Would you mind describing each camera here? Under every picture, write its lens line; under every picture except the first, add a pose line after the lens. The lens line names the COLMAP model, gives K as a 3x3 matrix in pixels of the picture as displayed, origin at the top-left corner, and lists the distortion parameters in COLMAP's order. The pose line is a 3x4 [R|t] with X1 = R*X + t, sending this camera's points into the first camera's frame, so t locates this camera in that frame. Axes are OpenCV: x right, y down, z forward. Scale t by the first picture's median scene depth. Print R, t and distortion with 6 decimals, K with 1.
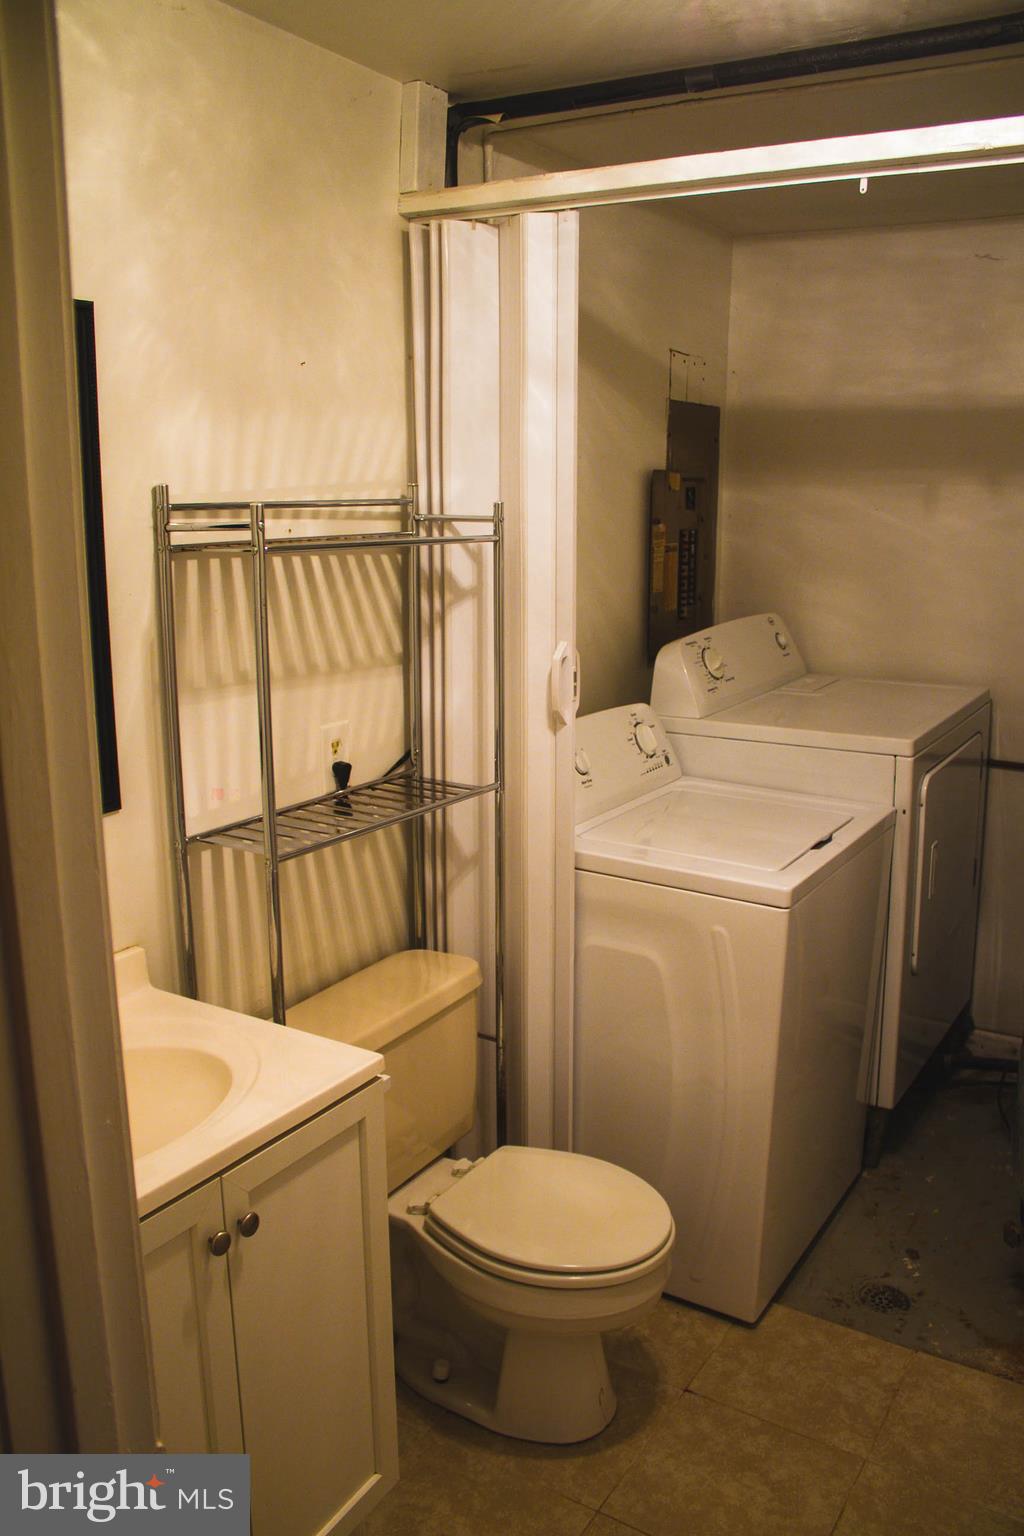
lens RADIAL K [[1249.8, 0, 512.0], [0, 1249.8, 768.0], [0, 0, 1]] dist [-0.156575, 0.119411]
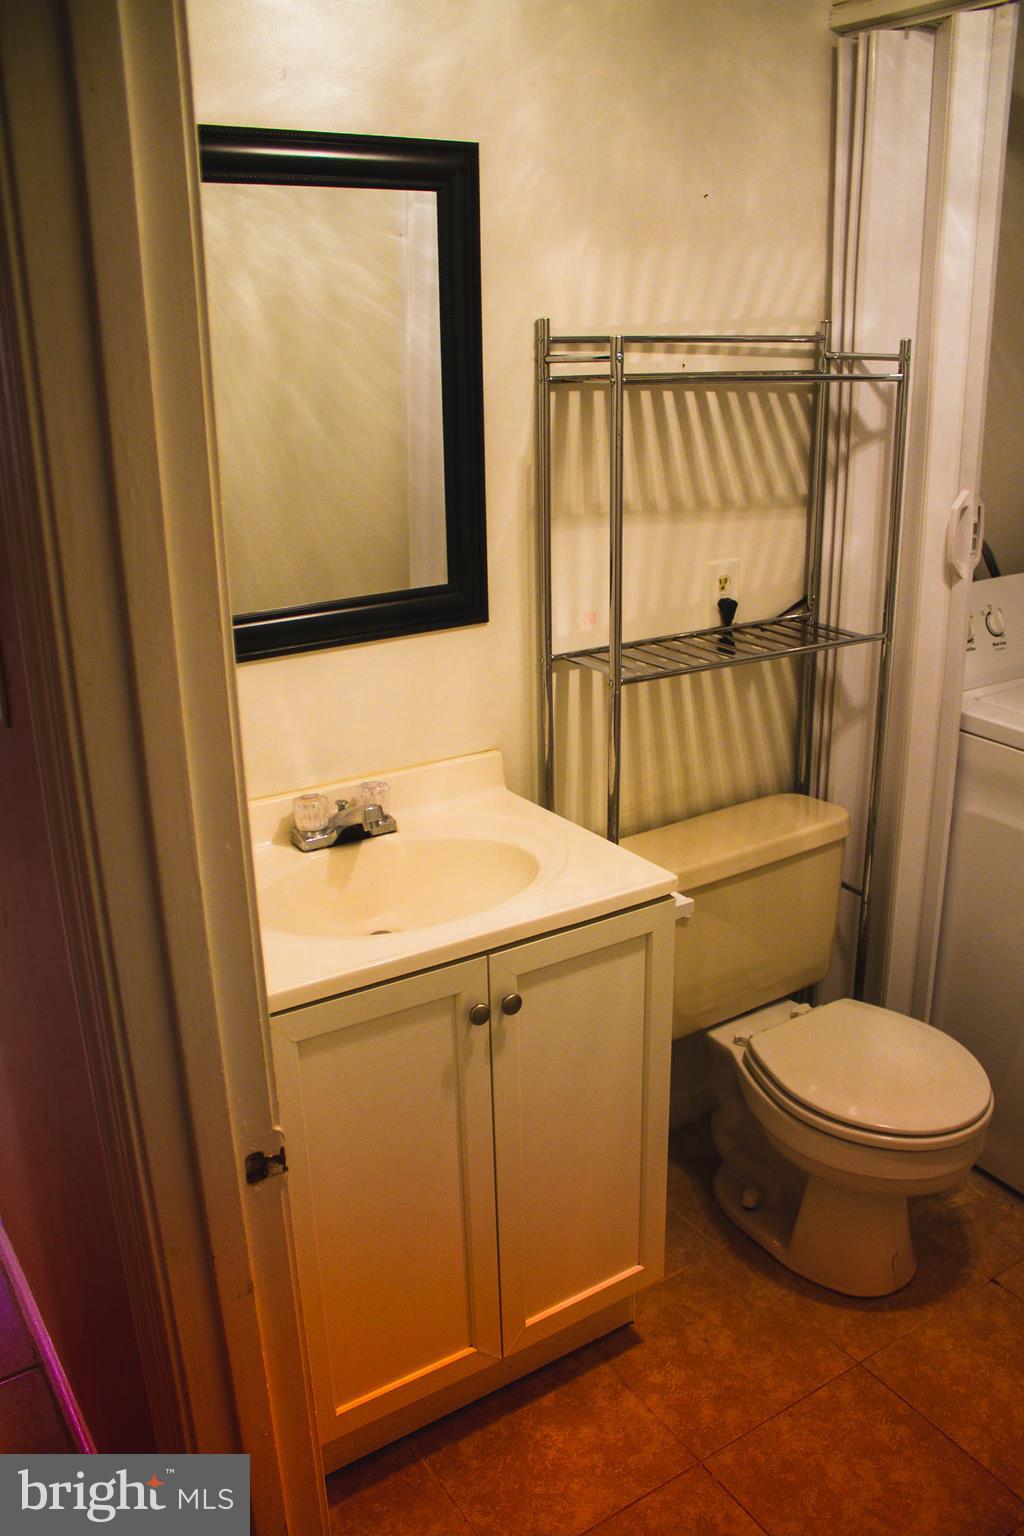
lens RADIAL K [[1249.8, 0, 512.0], [0, 1249.8, 768.0], [0, 0, 1]] dist [-0.156575, 0.119411]
pose [[0.909372, 0.122597, -0.397507, 0.120533], [-0.074779, 0.988196, 0.133703, 0.009213], [0.409207, -0.091861, 0.907806, -0.001180]]
